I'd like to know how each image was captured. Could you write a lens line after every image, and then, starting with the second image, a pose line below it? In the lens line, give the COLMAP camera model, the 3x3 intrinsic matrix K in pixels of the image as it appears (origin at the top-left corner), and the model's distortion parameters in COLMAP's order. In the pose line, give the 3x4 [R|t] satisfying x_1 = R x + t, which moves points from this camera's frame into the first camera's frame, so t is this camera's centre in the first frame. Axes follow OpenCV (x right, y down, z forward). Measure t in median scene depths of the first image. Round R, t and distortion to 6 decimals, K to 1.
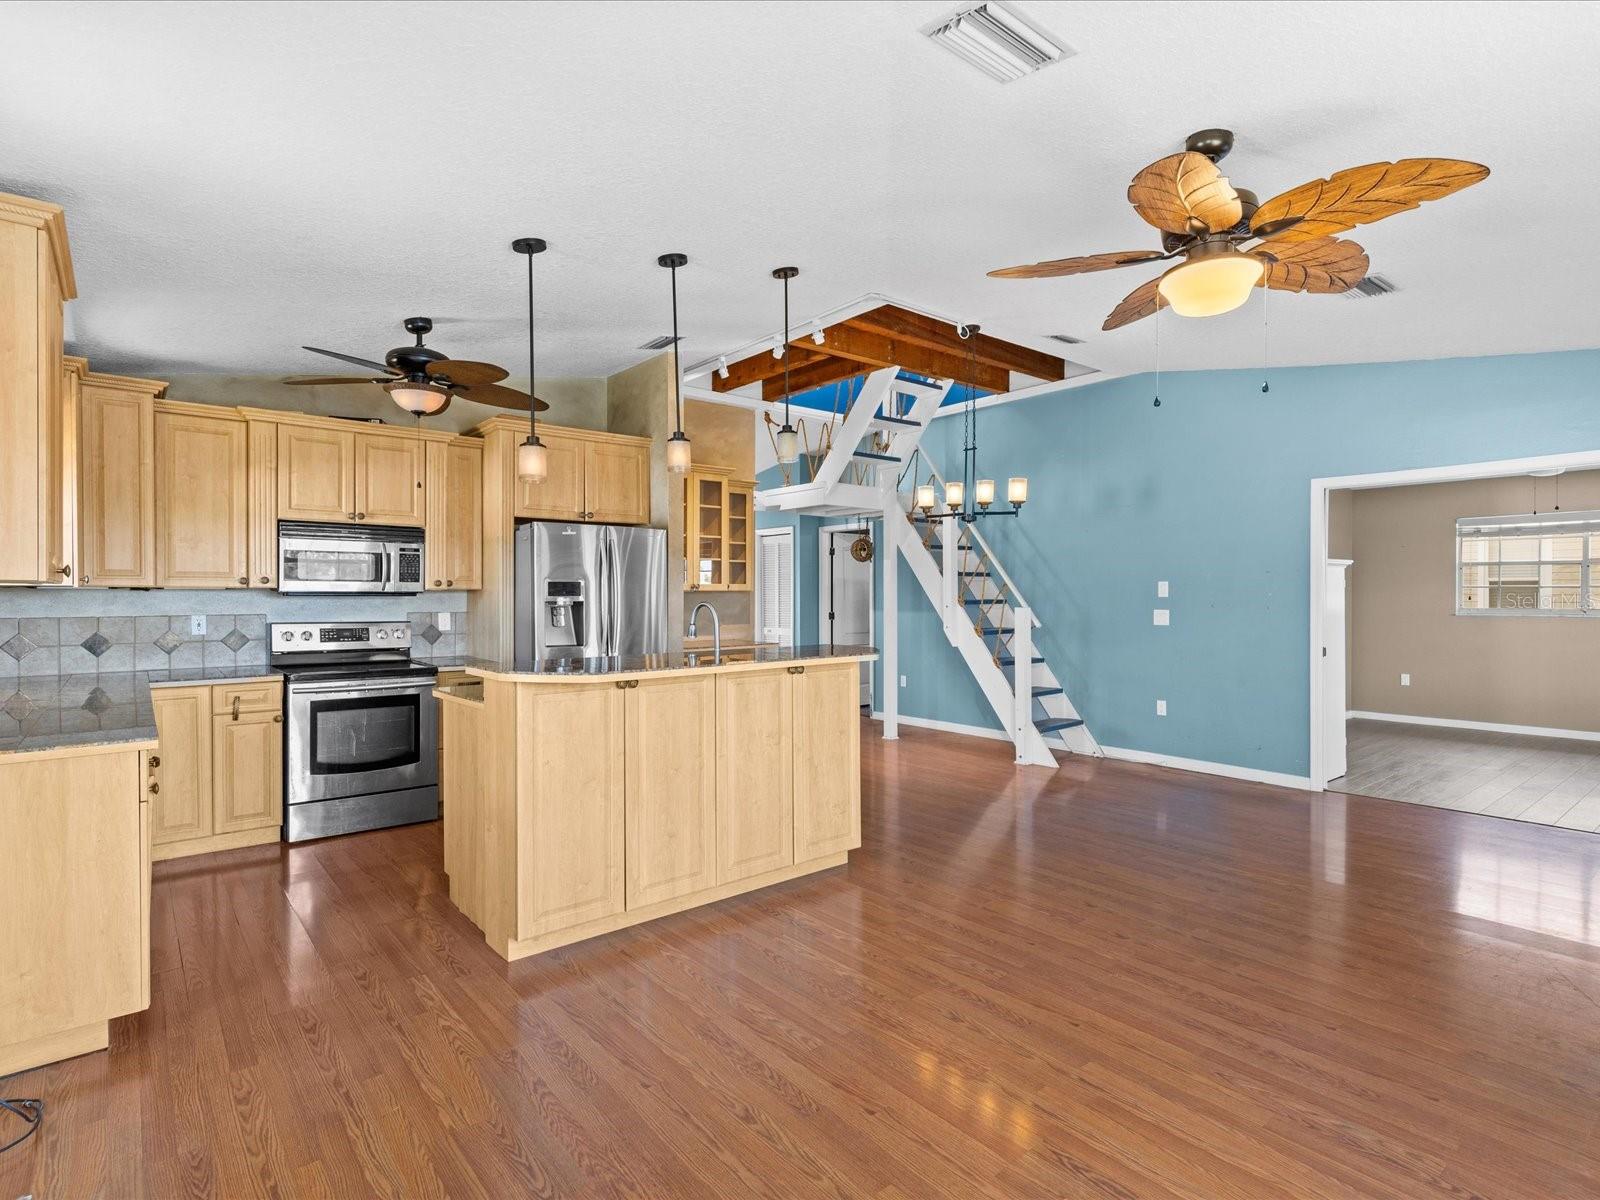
lens RADIAL K [[827.2, 0, 802.9], [0, 827.2, 601.1], [0, 0, 1]] dist [0.004783, -0.001316]
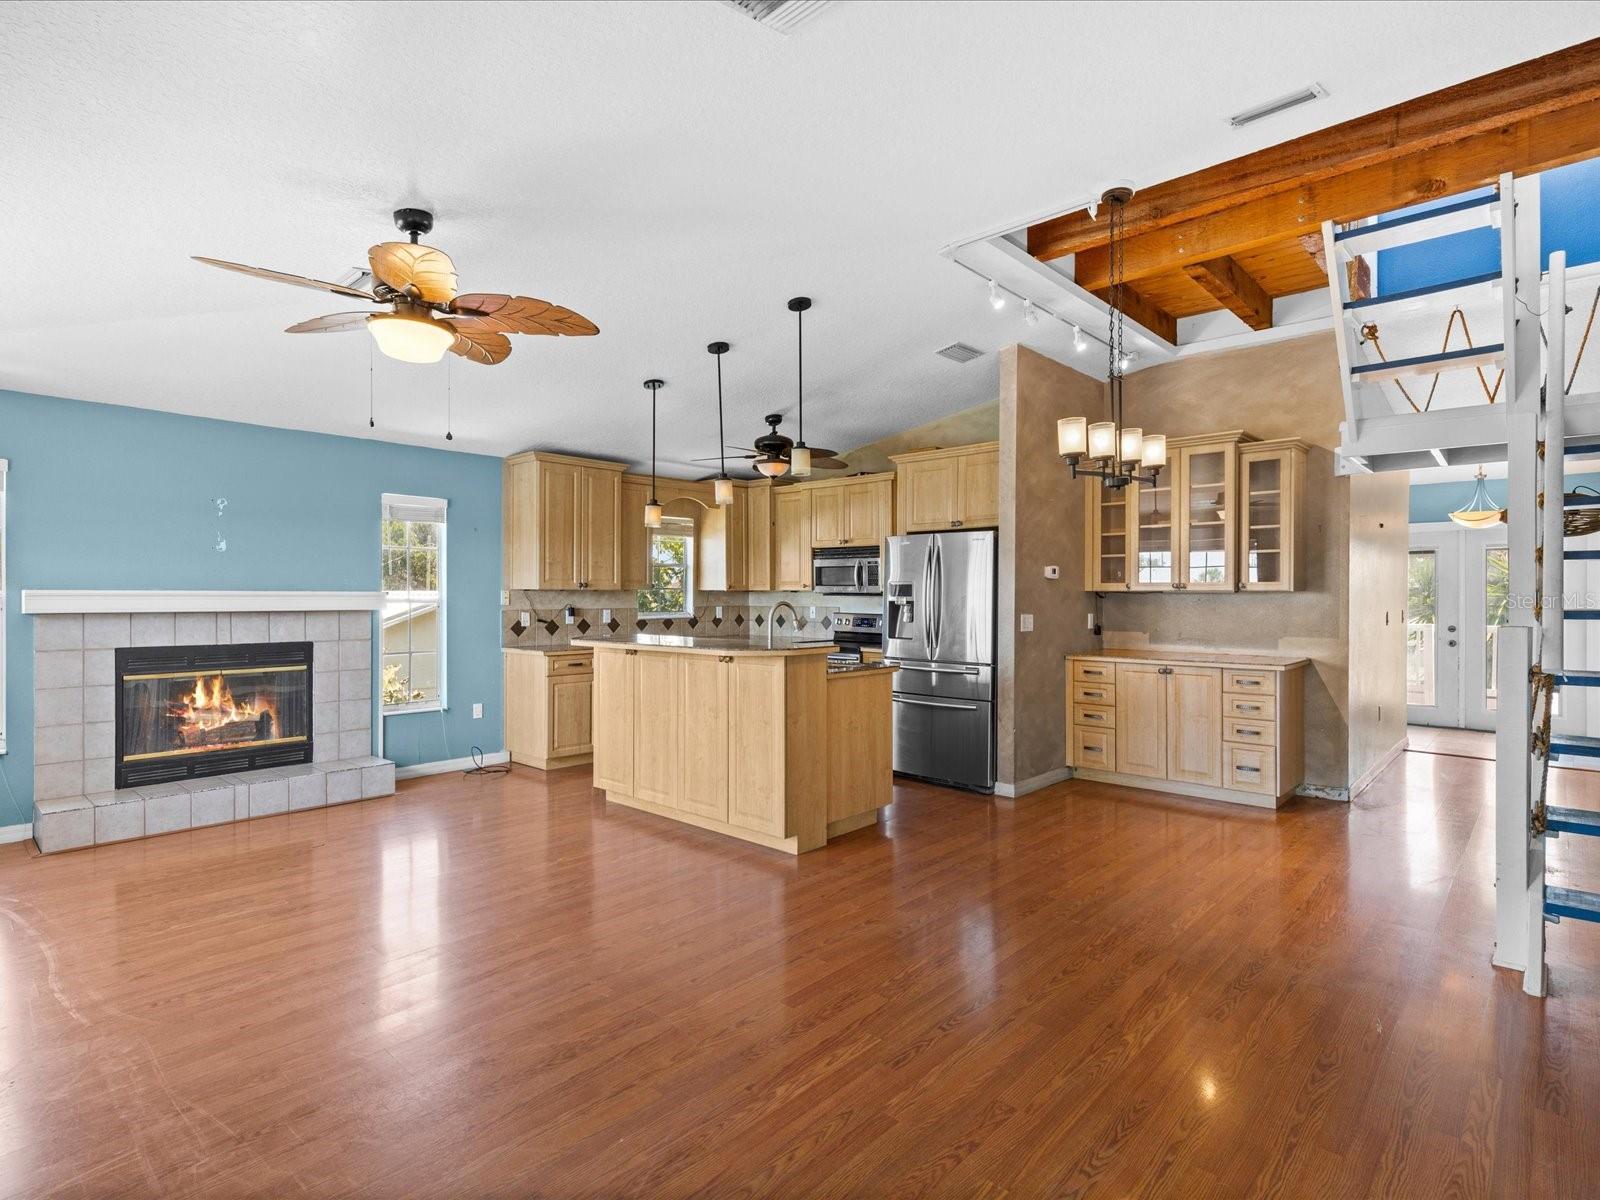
lens RADIAL K [[827.2, 0, 798.8], [0, 827.2, 594.5], [0, 0, 1]] dist [0.004783, -0.001316]
pose [[0.123255, 0.002686, -0.992371, 0.904455], [-0.009856, 0.999950, 0.001483, -0.009720], [0.992326, 0.009598, 0.123275, 0.729447]]
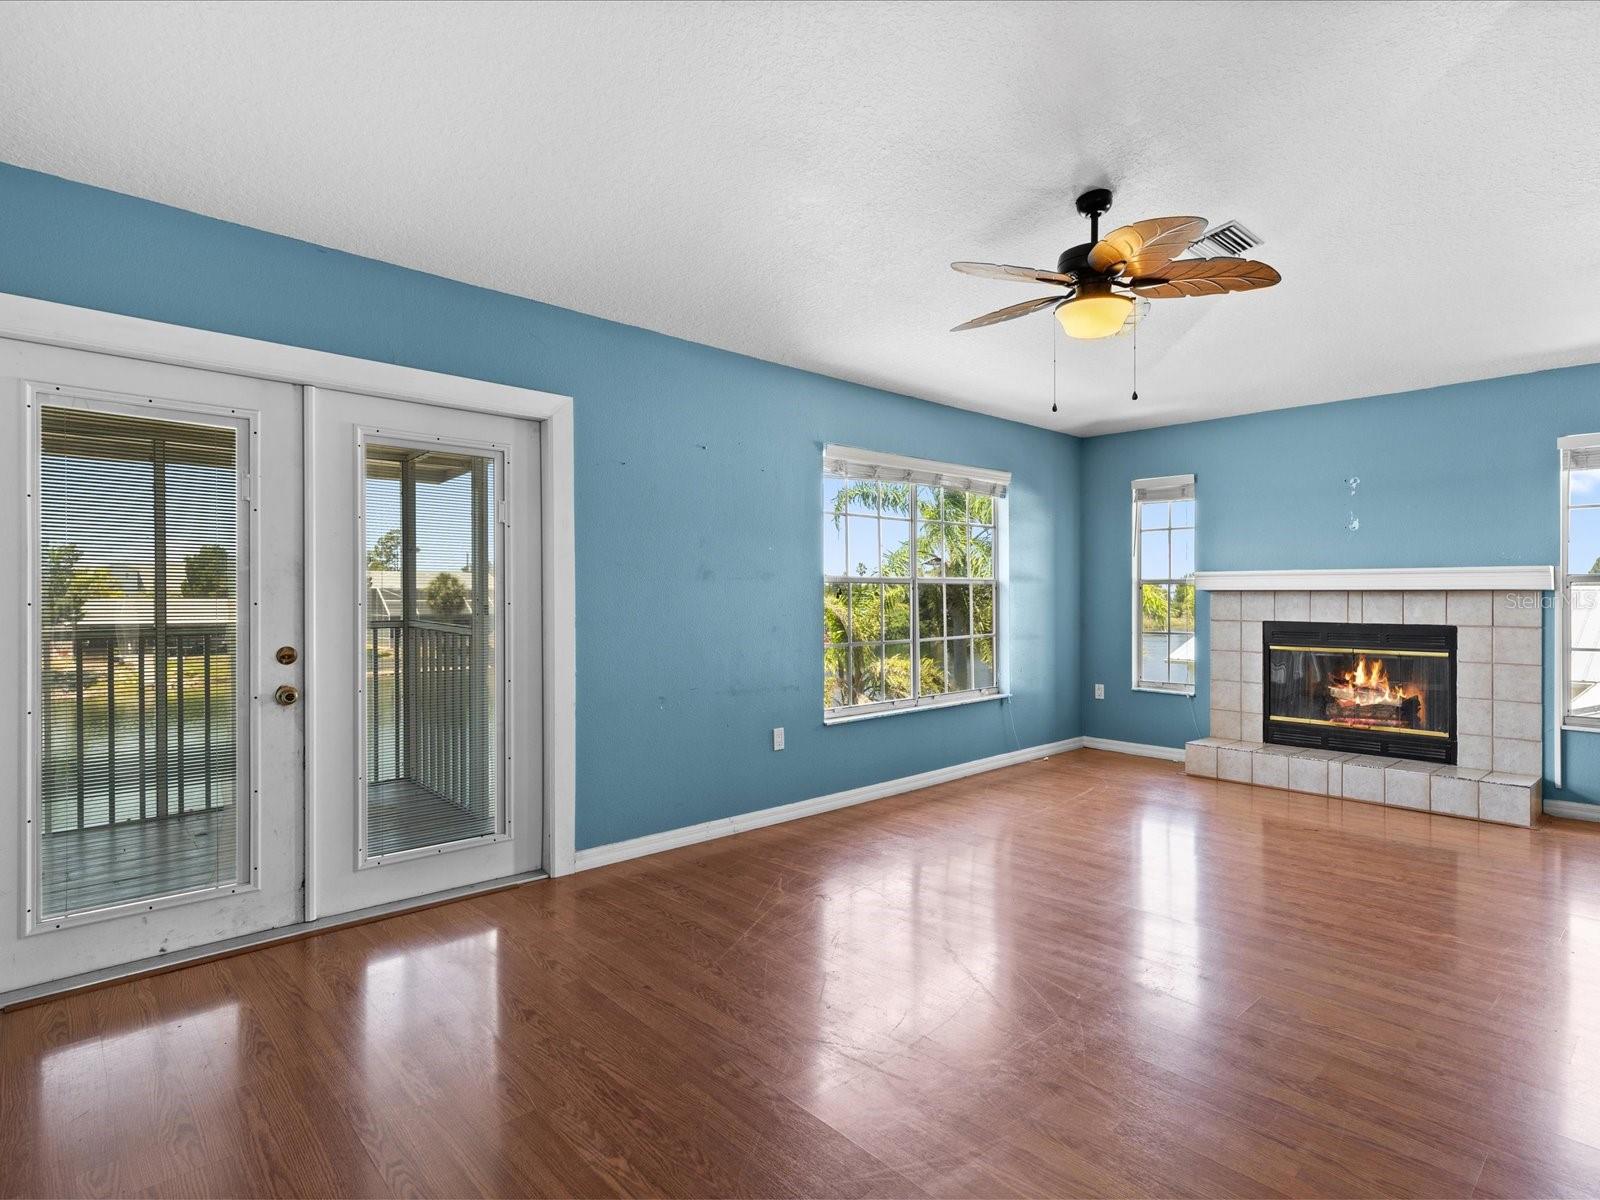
lens RADIAL K [[827.2, 0, 795.4], [0, 827.2, 600.9], [0, 0, 1]] dist [0.004783, -0.001316]
pose [[-0.999404, 0.002190, -0.034454, 0.512592], [0.001664, 0.999882, 0.015267, 0.017276], [0.034484, 0.015201, -0.999290, 1.168684]]
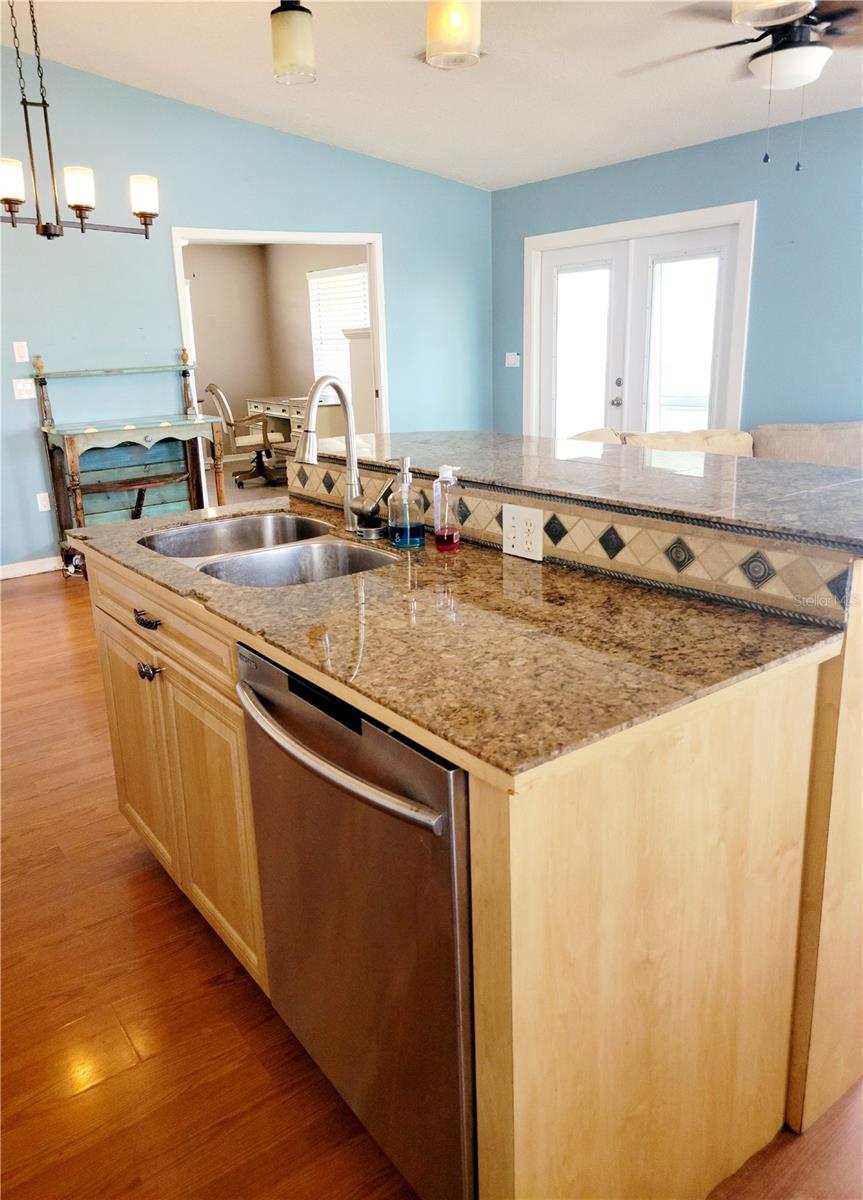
lens RADIAL K [[880.1, 0, 423.0], [0, 880.1, 598.4], [0, 0, 1]] dist [0.008649, 0.001063]
pose [[0.078816, -0.286813, 0.954739, -0.516346], [0.046962, 0.957723, 0.283833, -0.012964], [-0.995782, 0.022466, 0.088953, 0.739955]]
